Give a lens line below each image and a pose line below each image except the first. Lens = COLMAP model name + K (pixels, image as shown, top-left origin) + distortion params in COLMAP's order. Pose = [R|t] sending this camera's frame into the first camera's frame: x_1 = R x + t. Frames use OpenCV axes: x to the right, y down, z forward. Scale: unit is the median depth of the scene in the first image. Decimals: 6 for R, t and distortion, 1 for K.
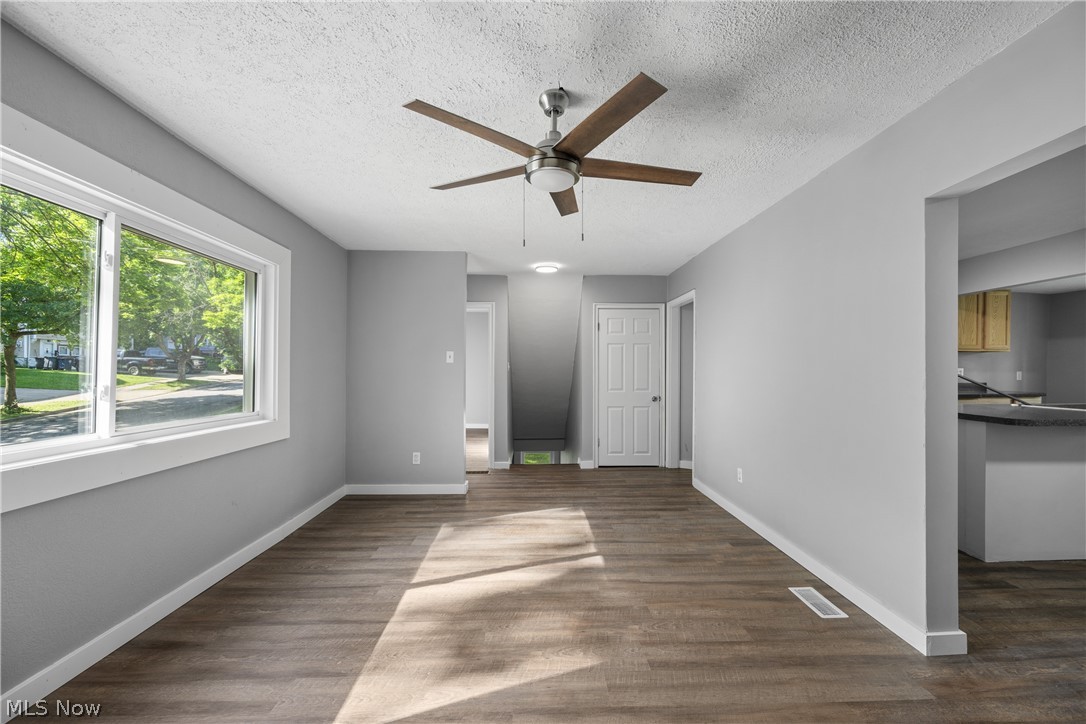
lens RADIAL K [[425.3, 0, 545.5], [0, 425.3, 371.5], [0, 0, 1]] dist [-0.001240, 0.000186]
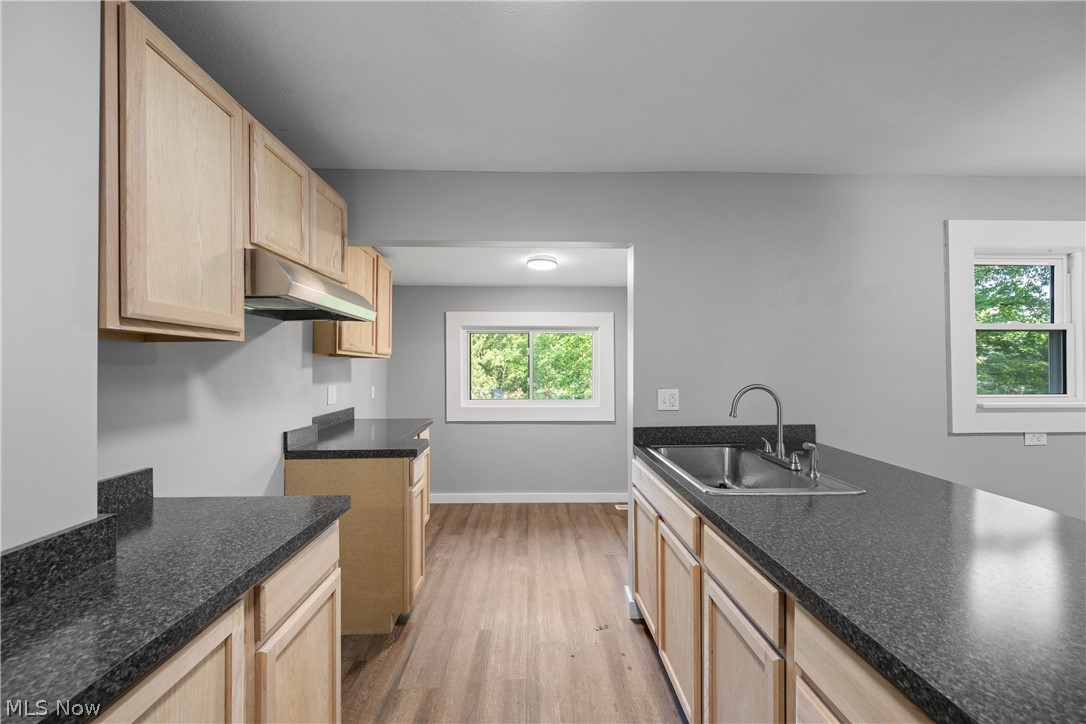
lens RADIAL K [[425.3, 0, 543.6], [0, 425.3, 363.9], [0, 0, 1]] dist [-0.001240, 0.000186]
pose [[0.004291, 0.005146, 0.999978, 0.739102], [0.009591, 0.999941, -0.005187, -0.054630], [-0.999945, 0.009613, 0.004241, 1.279220]]
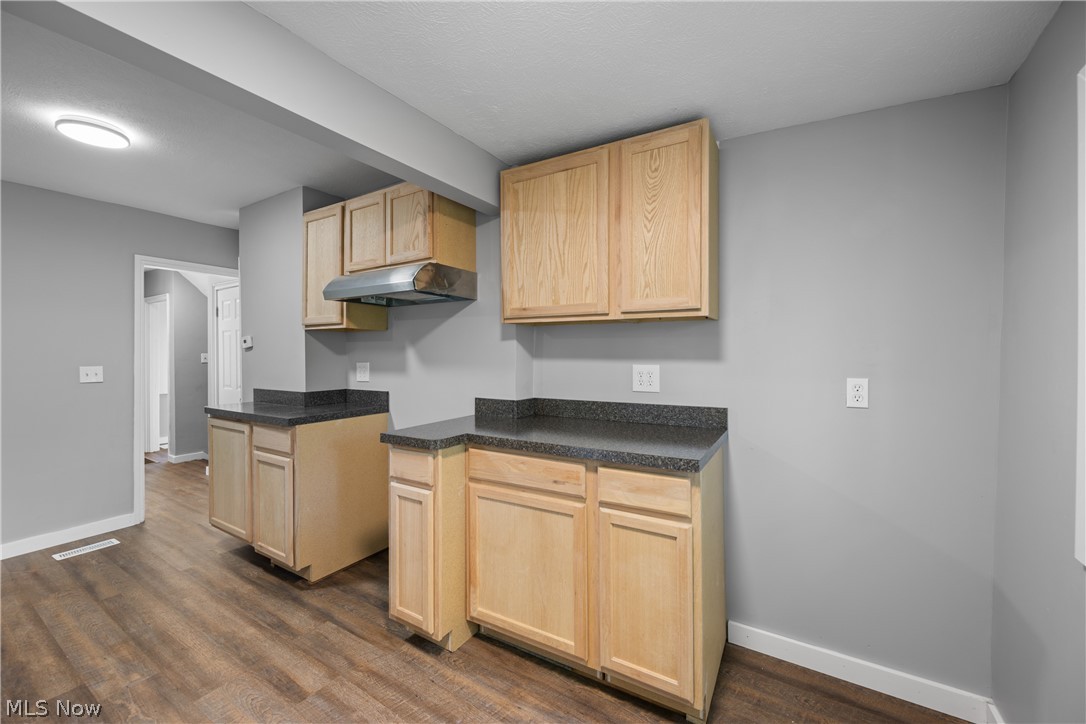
lens RADIAL K [[444.1, 0, 540.9], [0, 444.1, 347.7], [0, 0, 1]] dist [-0.001213, -0.000131]
pose [[0.815877, -0.012097, -0.578099, 1.990366], [0.002056, 0.999836, -0.018020, -0.028533], [0.578221, 0.013514, 0.815768, 1.109078]]
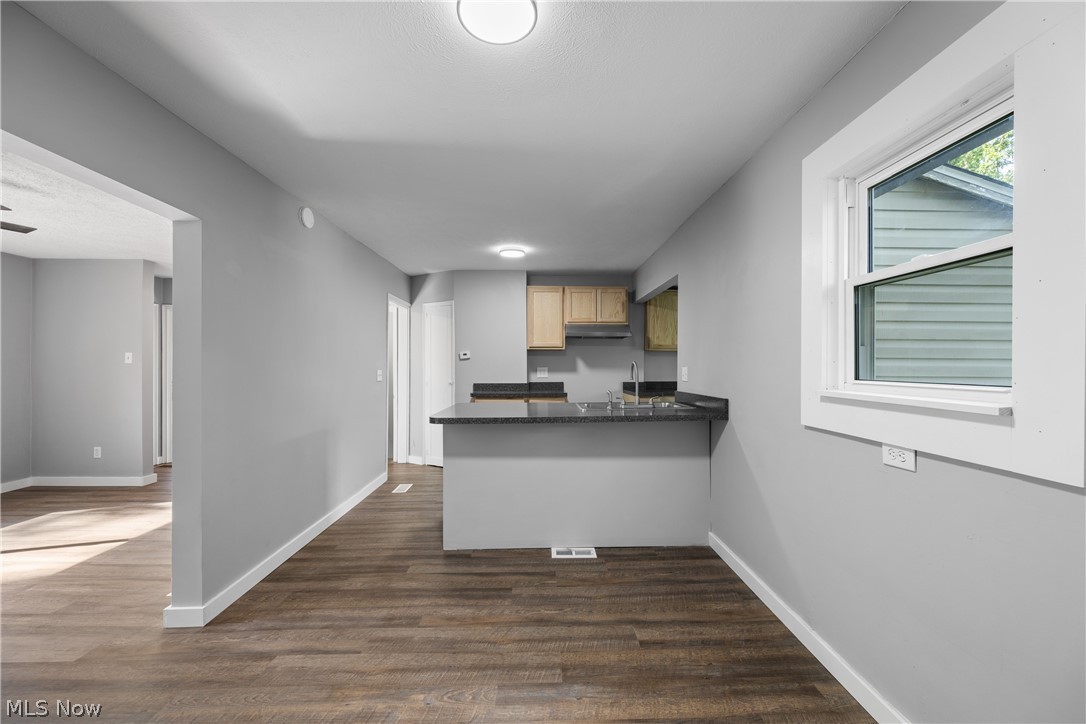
lens RADIAL K [[425.3, 0, 545.4], [0, 425.3, 364.6], [0, 0, 1]] dist [-0.001240, 0.000186]
pose [[0.999810, -0.000760, -0.019480, 1.140745], [0.000600, 0.999966, -0.008203, -0.010077], [0.019486, 0.008190, 0.999777, -0.065740]]
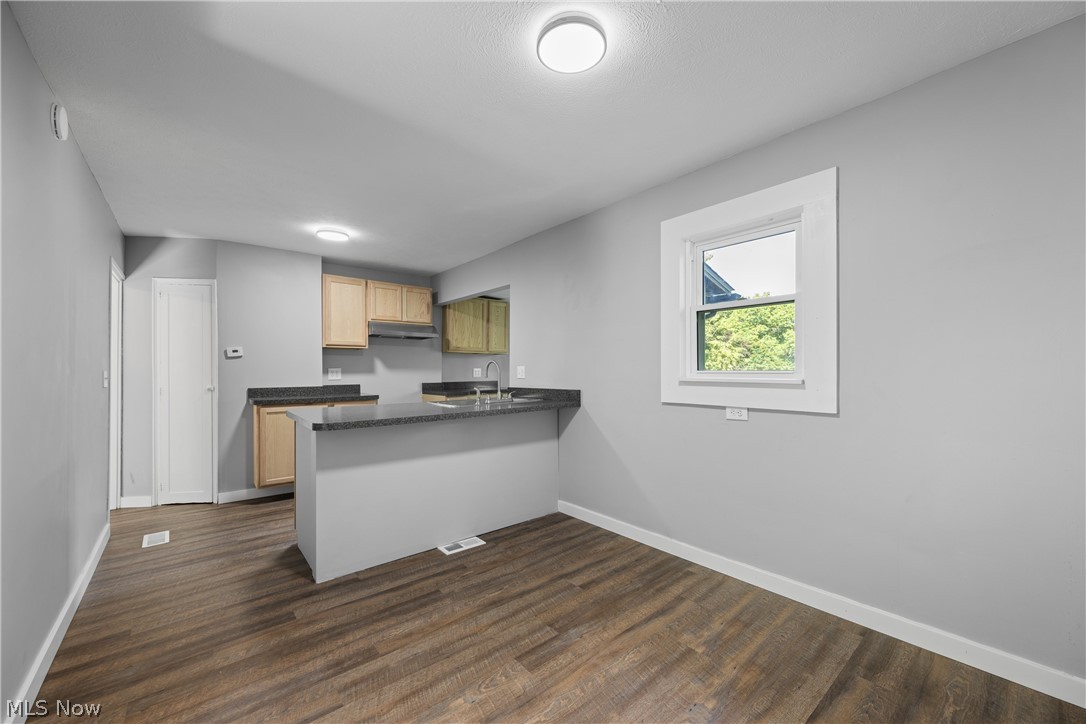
lens RADIAL K [[425.3, 0, 546.0], [0, 425.3, 368.2], [0, 0, 1]] dist [-0.001240, 0.000186]
pose [[0.790741, -0.000759, 0.612151, 0.754636], [0.007784, 0.999931, -0.008816, 0.006010], [-0.612101, 0.011737, 0.790692, -0.007107]]
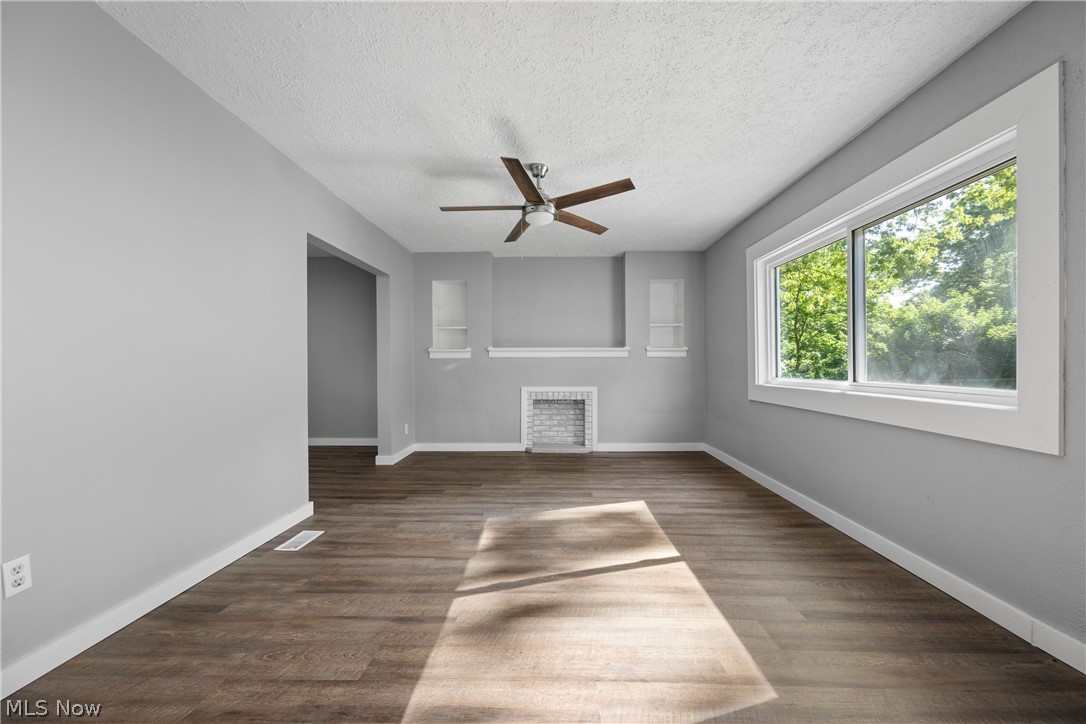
lens RADIAL K [[425.3, 0, 547.9], [0, 425.3, 363.7], [0, 0, 1]] dist [-0.001240, 0.000186]
pose [[-0.998612, 0.000252, 0.052663, -0.058290], [0.000113, 0.999997, -0.002639, 0.055092], [-0.052663, -0.002629, -0.998609, 1.534576]]
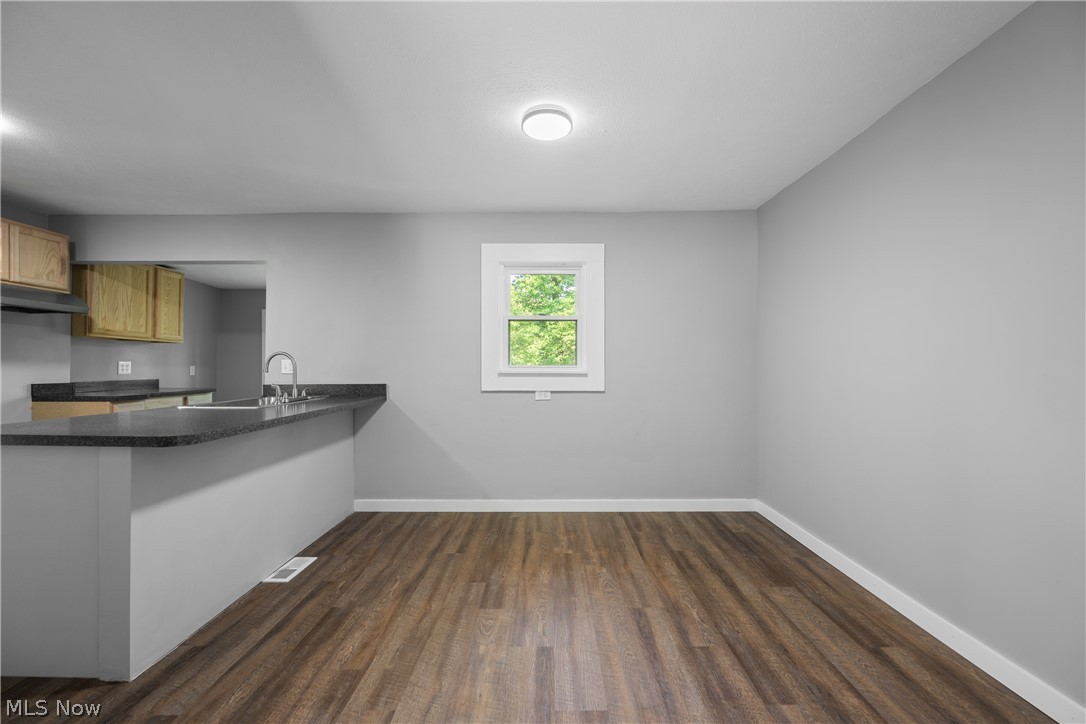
lens RADIAL K [[425.3, 0, 546.1], [0, 425.3, 364.7], [0, 0, 1]] dist [-0.001240, 0.000186]
pose [[0.046909, 0.003330, 0.998894, 0.405389], [0.005299, 0.999980, -0.003582, 0.008990], [-0.998885, 0.005461, 0.046891, 0.336779]]
